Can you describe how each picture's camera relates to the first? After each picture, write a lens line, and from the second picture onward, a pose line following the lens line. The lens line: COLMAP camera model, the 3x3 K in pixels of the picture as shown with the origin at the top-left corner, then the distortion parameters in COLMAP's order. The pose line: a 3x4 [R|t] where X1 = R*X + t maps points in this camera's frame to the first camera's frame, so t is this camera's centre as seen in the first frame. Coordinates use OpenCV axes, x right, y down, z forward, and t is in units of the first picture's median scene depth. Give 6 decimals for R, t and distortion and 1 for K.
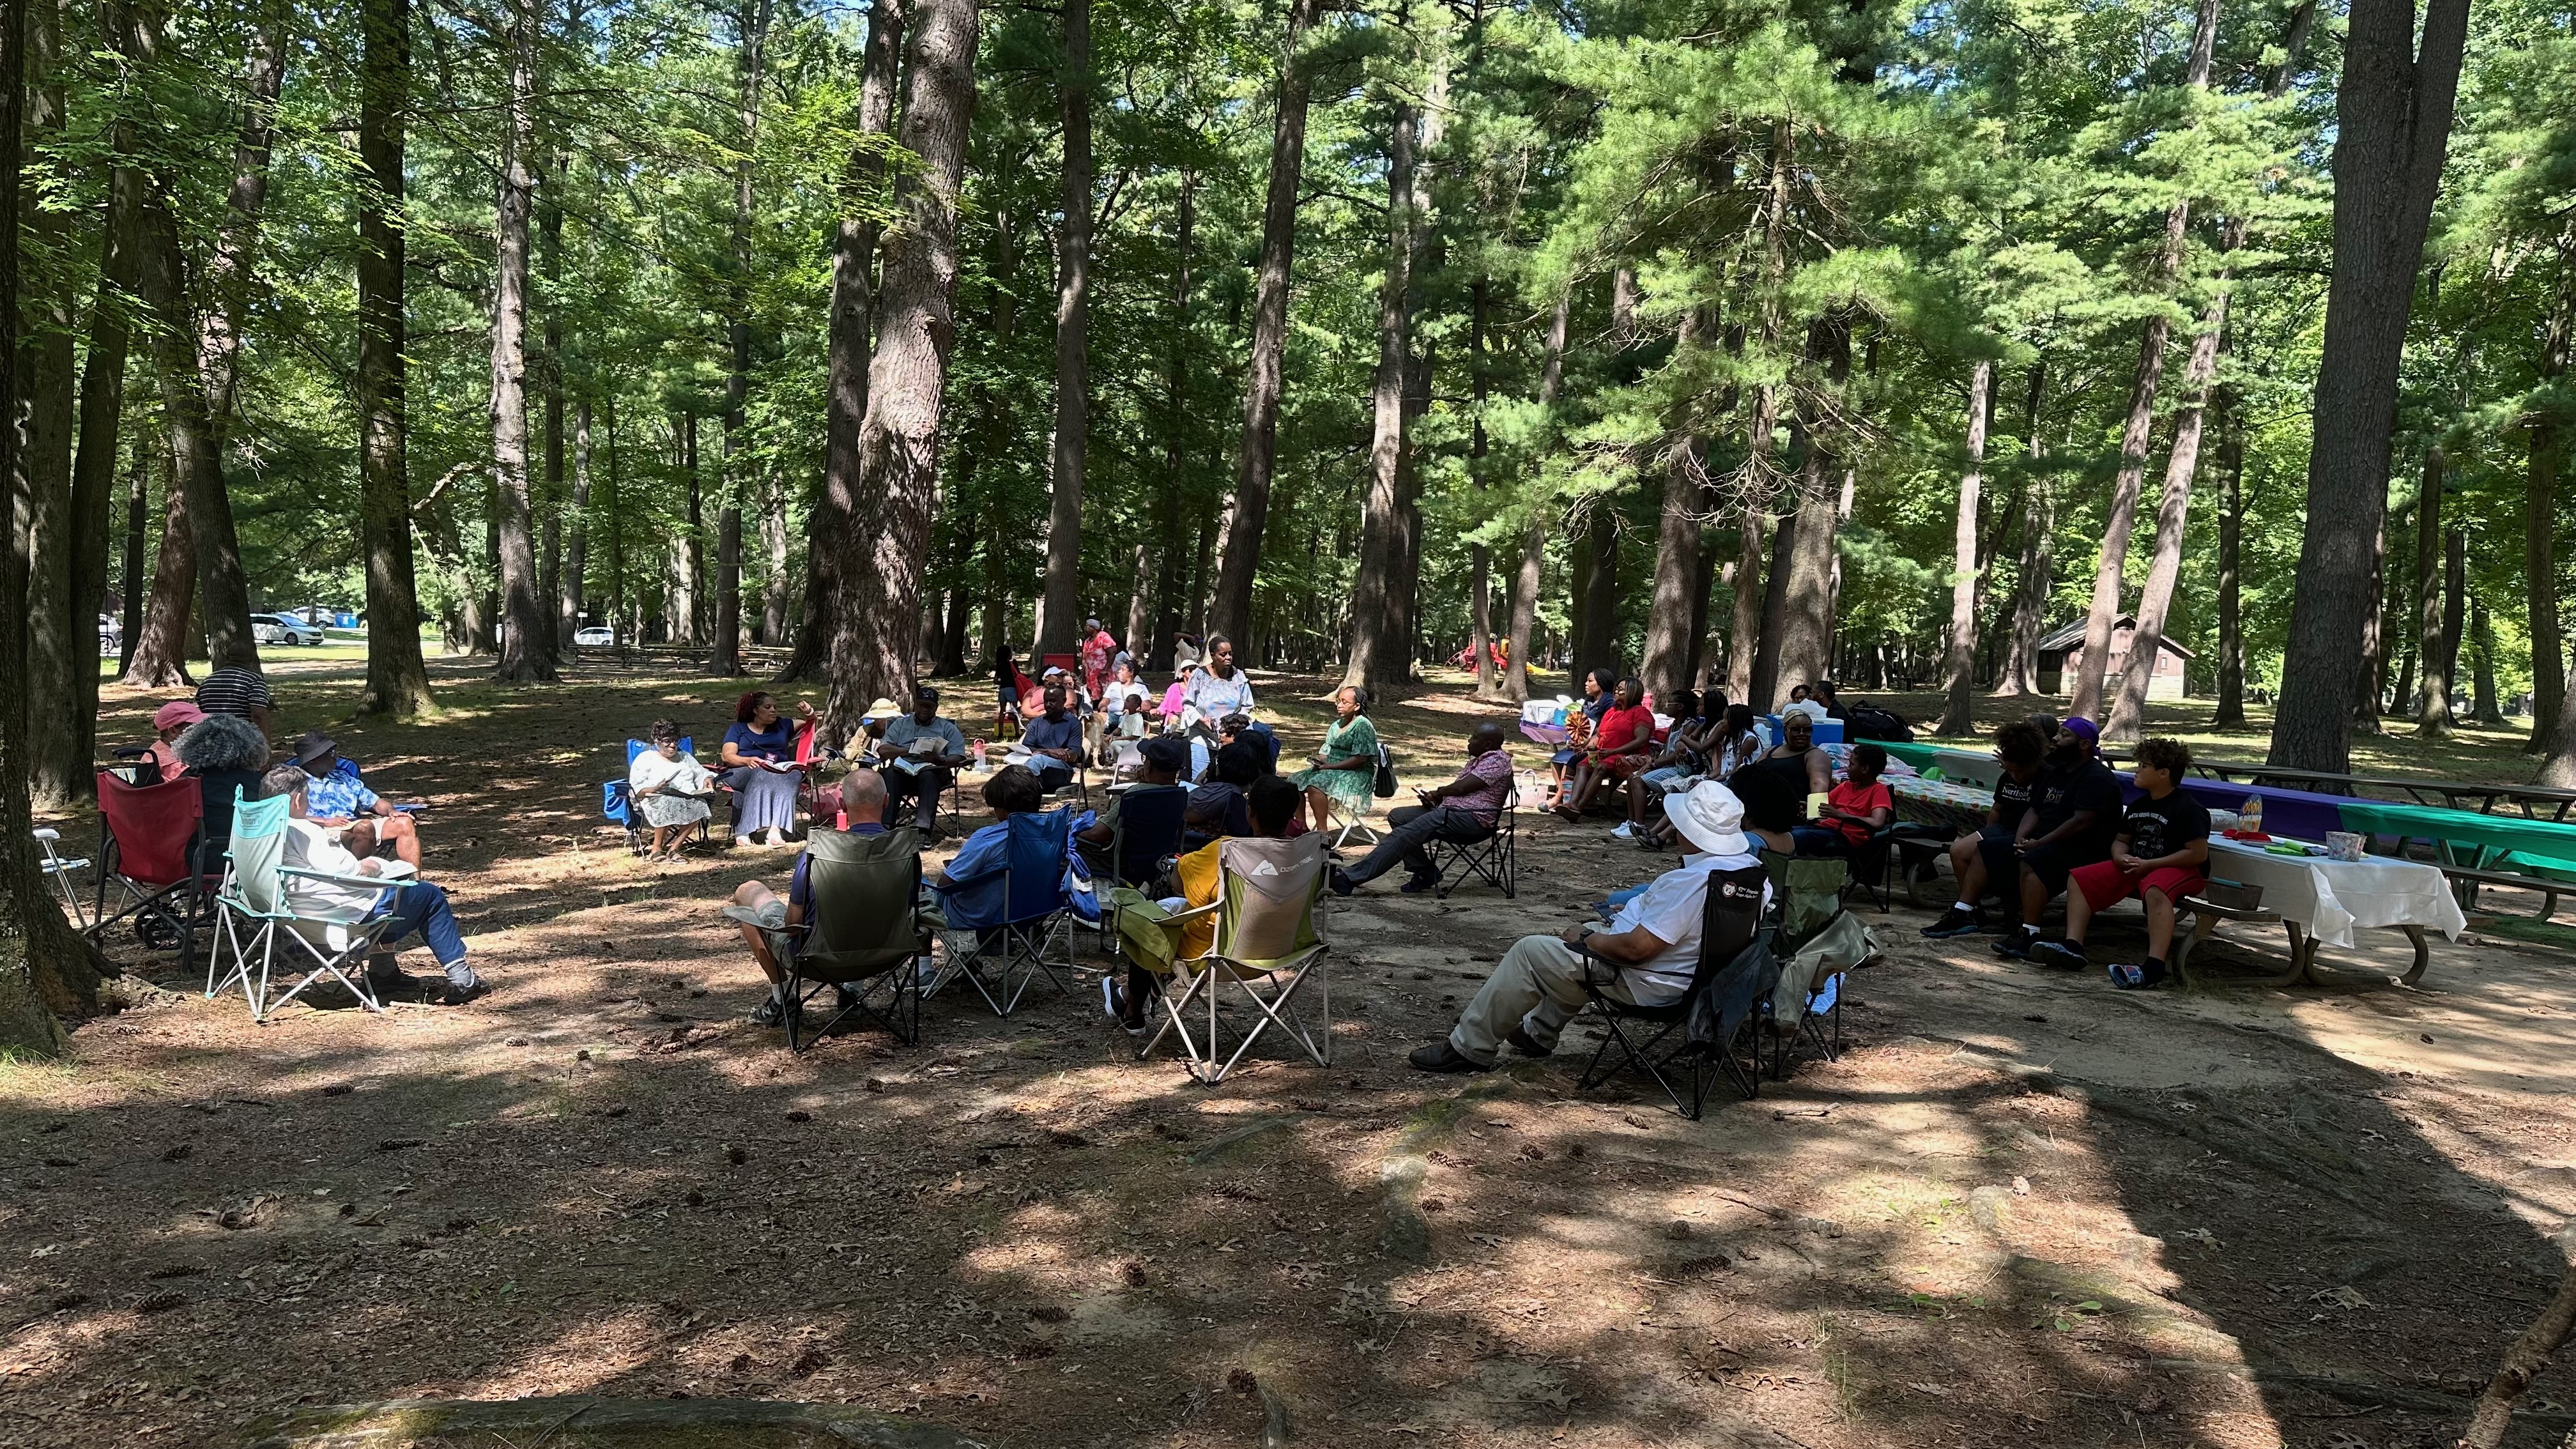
lens RADIAL K [[1792.5, 0, 1288.0], [0, 1792.5, 724.5], [0, 0, 1]] dist [0.090265, -0.132214]
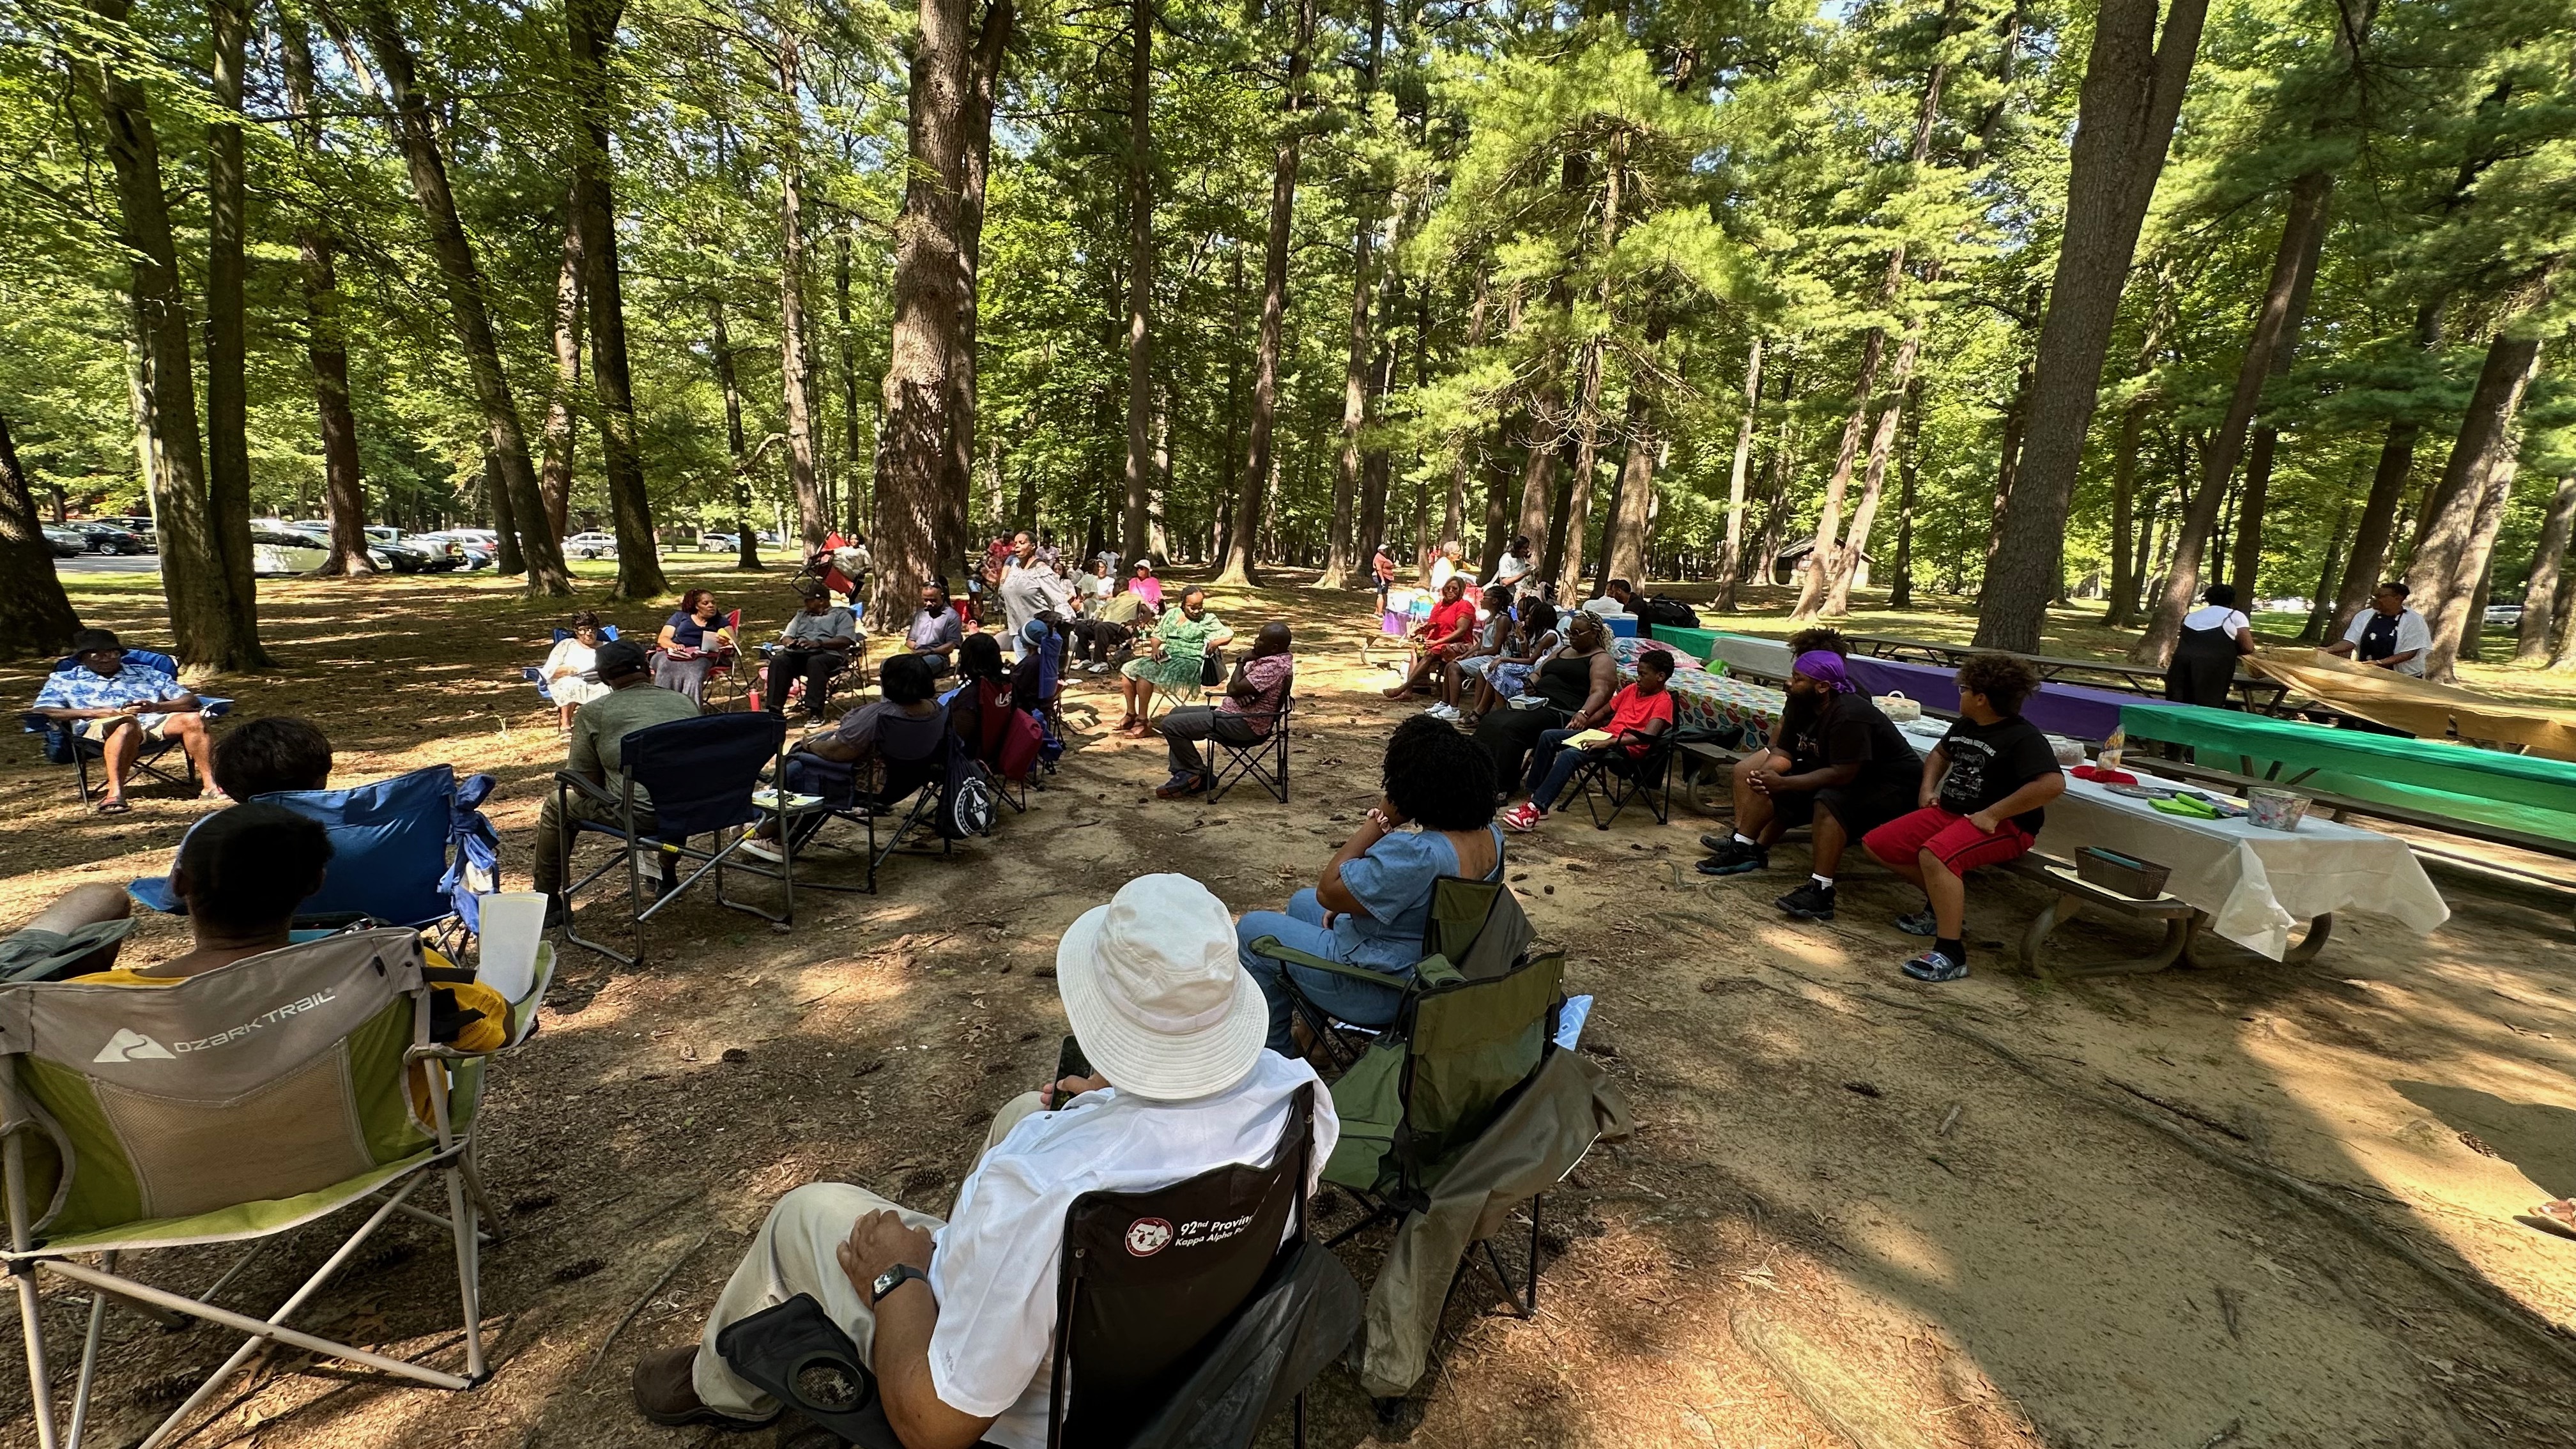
lens RADIAL K [[1034.9, 0, 1285.1], [0, 1034.9, 720.1], [0, 0, 1]] dist [-0.000563, 0.000216]
pose [[0.998980, 0.008665, -0.044319, 0.036601], [-0.003508, 0.993343, 0.115140, -0.003239], [0.045021, -0.114867, 0.992360, 0.108429]]
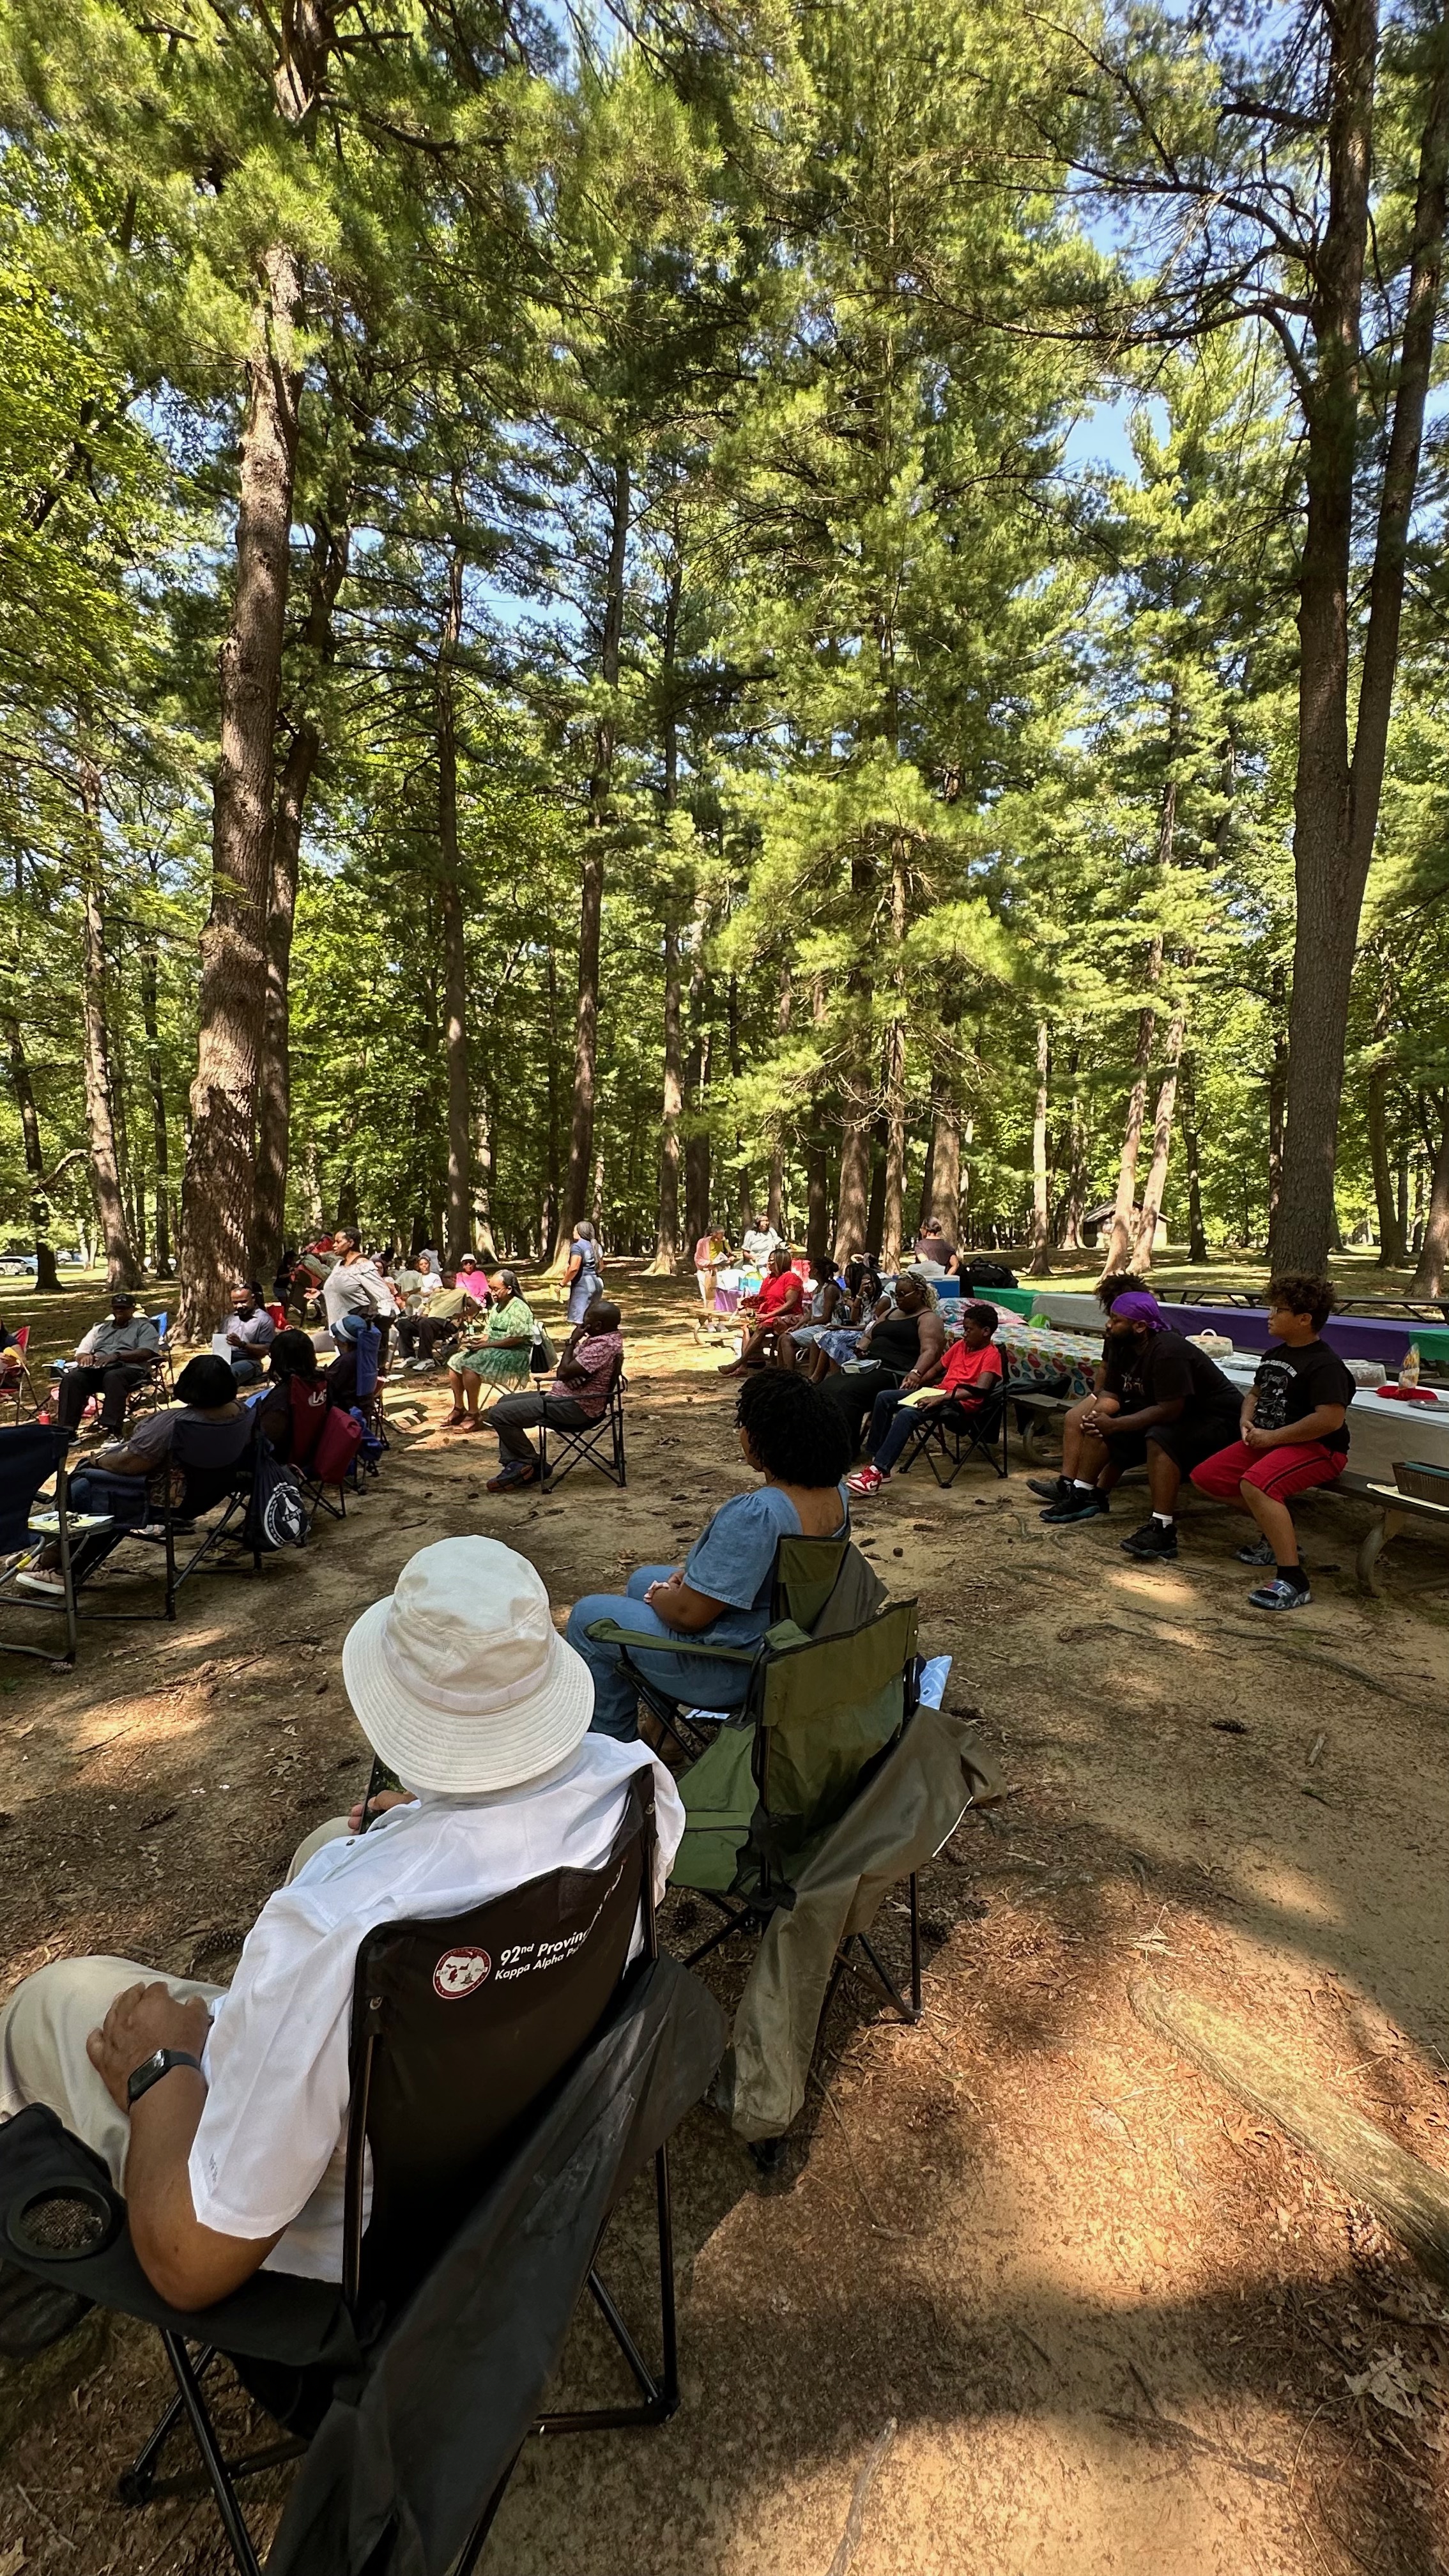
lens RADIAL K [[1034.9, 0, 725.1], [0, 1034.9, 1283.3], [0, 0, 1]] dist [-0.000563, 0.000216]
pose [[0.996683, -0.055549, 0.059468, 0.037176], [0.055745, 0.998444, -0.001643, -0.001521], [-0.059284, 0.004953, 0.998229, 0.110377]]
